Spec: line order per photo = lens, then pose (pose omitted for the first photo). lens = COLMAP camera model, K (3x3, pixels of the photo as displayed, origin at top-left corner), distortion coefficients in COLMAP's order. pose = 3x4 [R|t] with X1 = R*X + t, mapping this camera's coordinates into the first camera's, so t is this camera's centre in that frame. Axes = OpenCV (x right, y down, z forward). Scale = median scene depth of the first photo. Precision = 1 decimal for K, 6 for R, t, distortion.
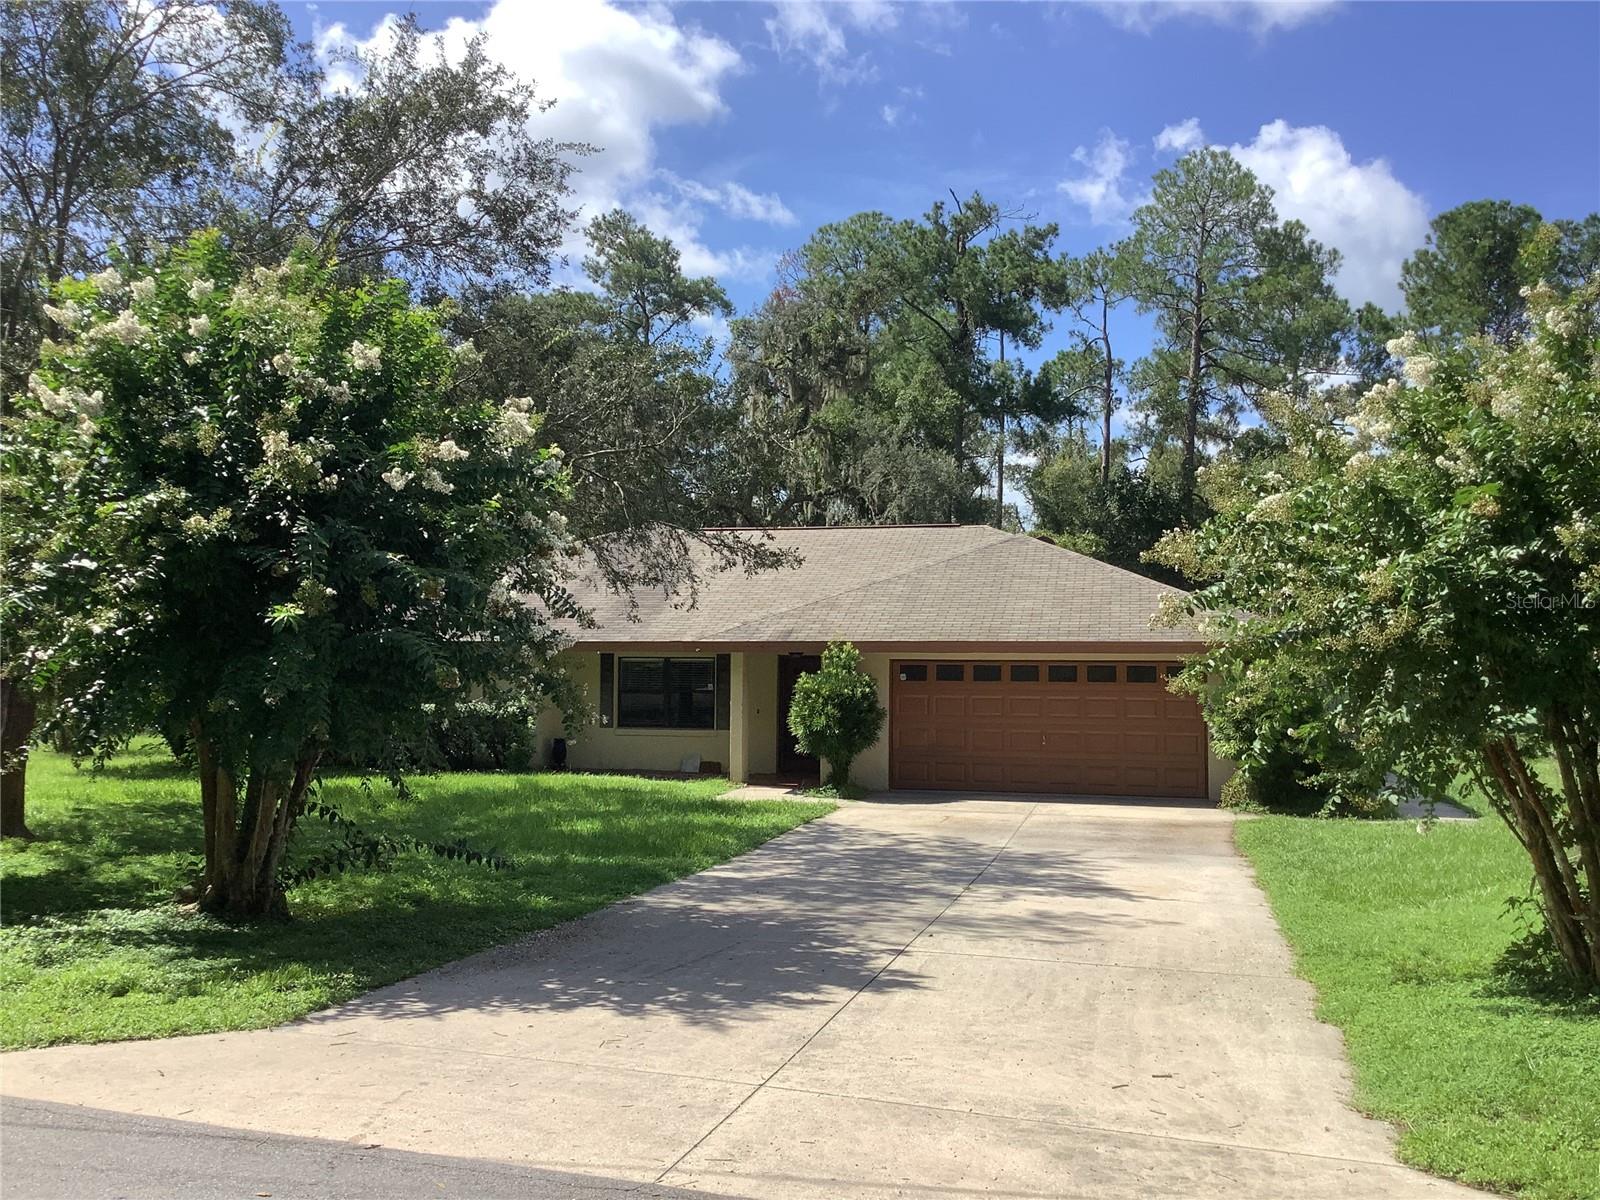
lens RADIAL K [[1468.1, 0, 800.0], [0, 1468.1, 600.0], [0, 0, 1]] dist [0.053652, -0.005145]
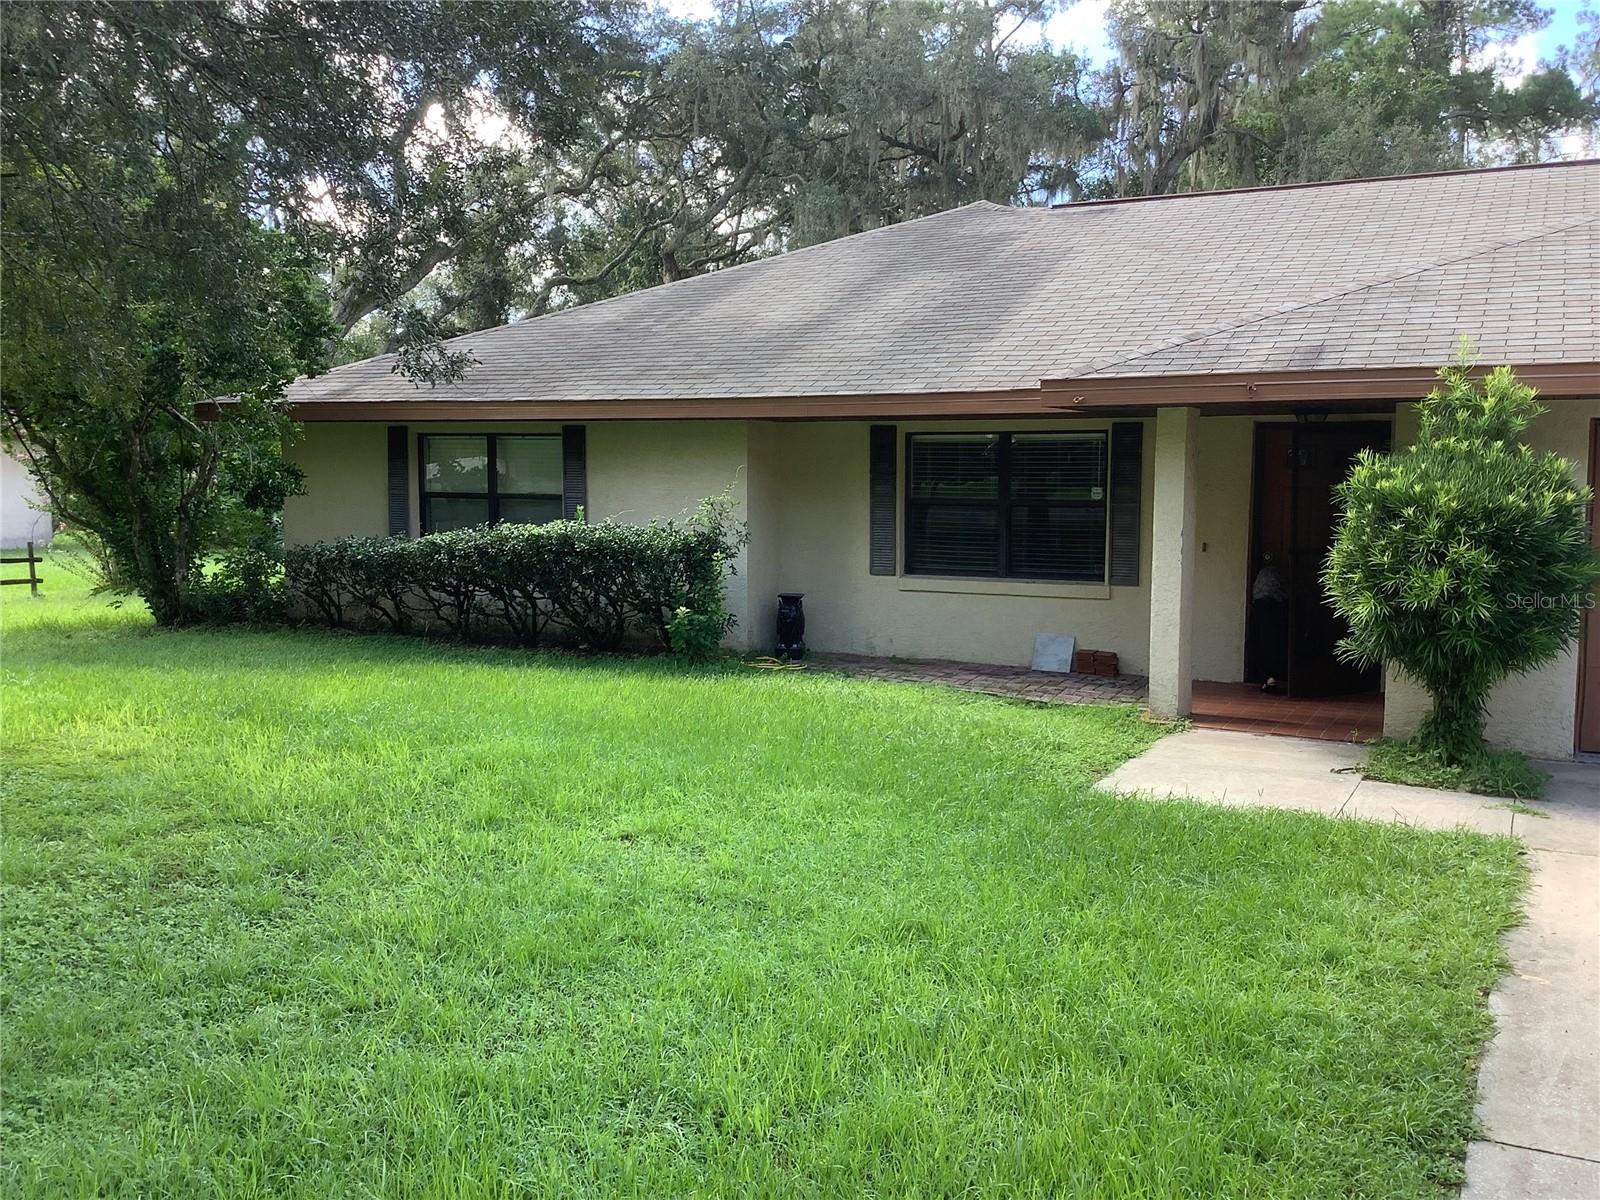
lens RADIAL K [[1449.8, 0, 800.0], [0, 1449.8, 600.0], [0, 0, 1]] dist [0.028219, -0.003353]
pose [[0.972670, 0.021461, -0.231199, -0.048042], [0.007141, 0.992483, 0.122171, 0.037656], [0.232083, -0.120483, 0.965205, 0.555458]]
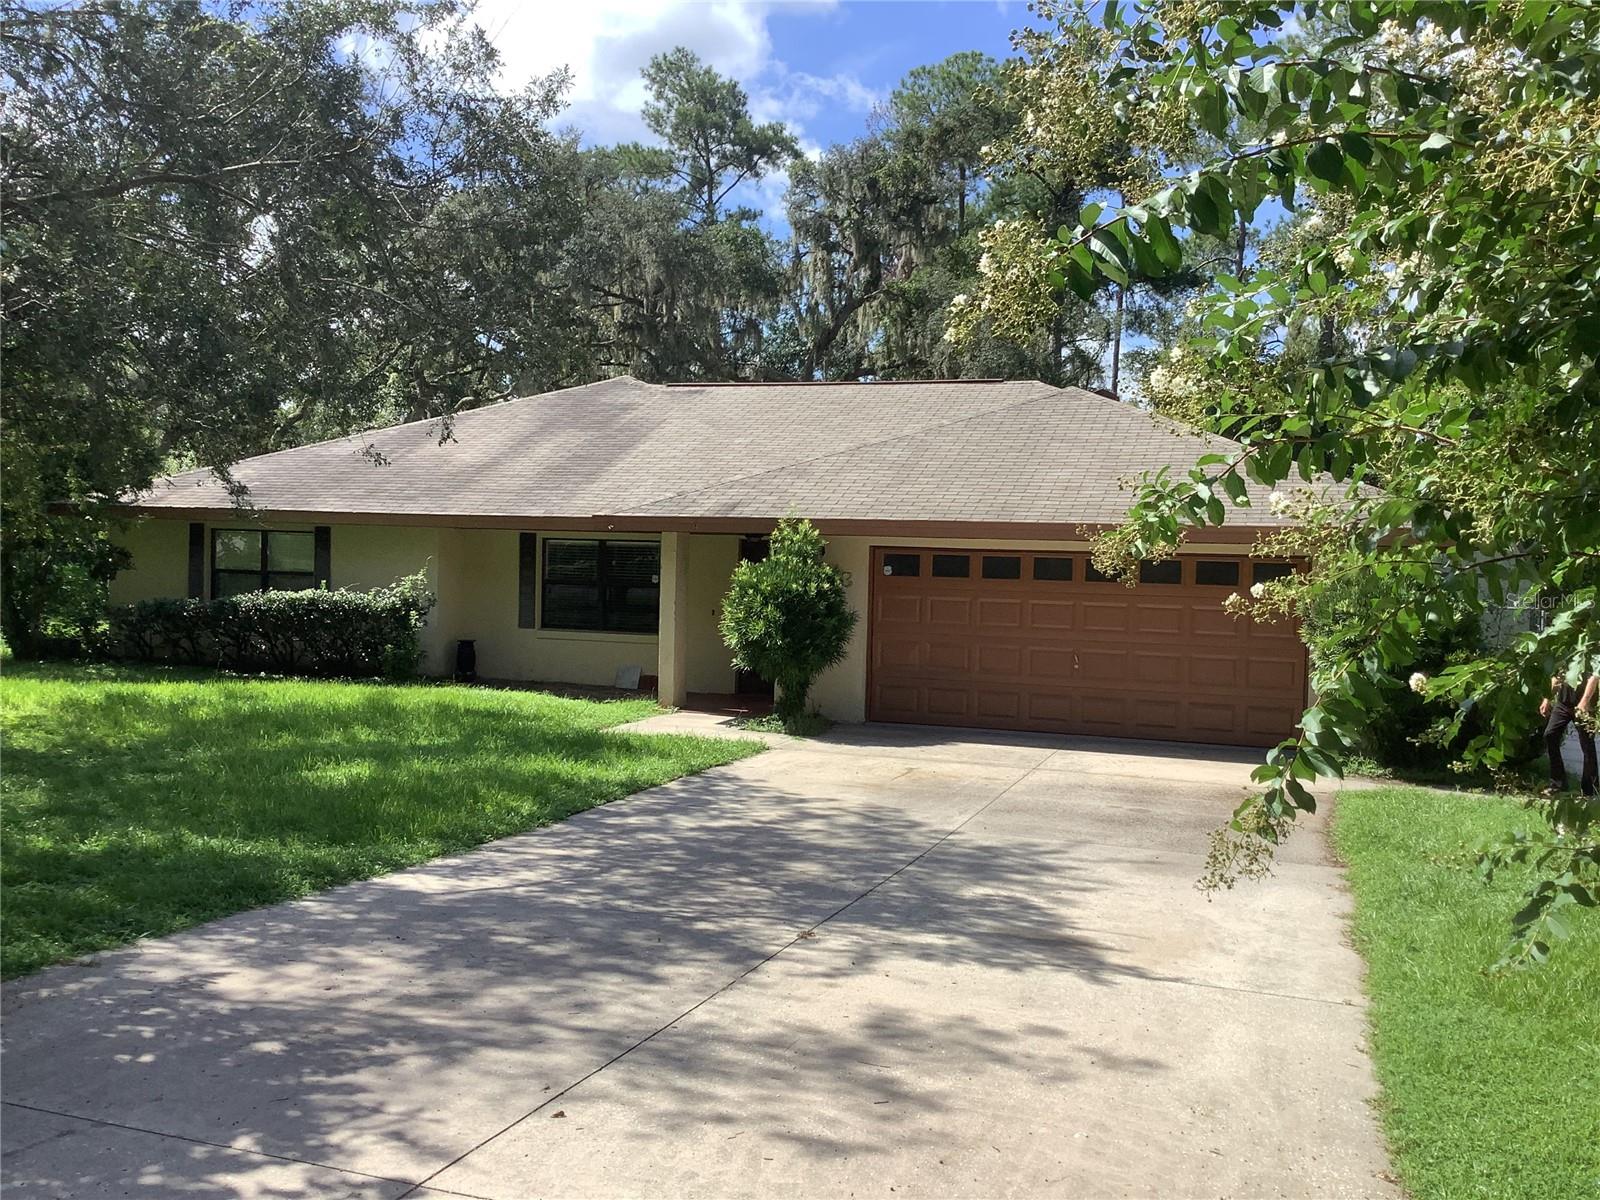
lens RADIAL K [[1468.1, 0, 800.0], [0, 1468.1, 600.0], [0, 0, 1]] dist [0.053652, -0.005145]
pose [[0.995904, 0.026837, -0.086344, 0.086570], [-0.021254, 0.997662, 0.064949, 0.019549], [0.087885, -0.062847, 0.994146, 0.255168]]
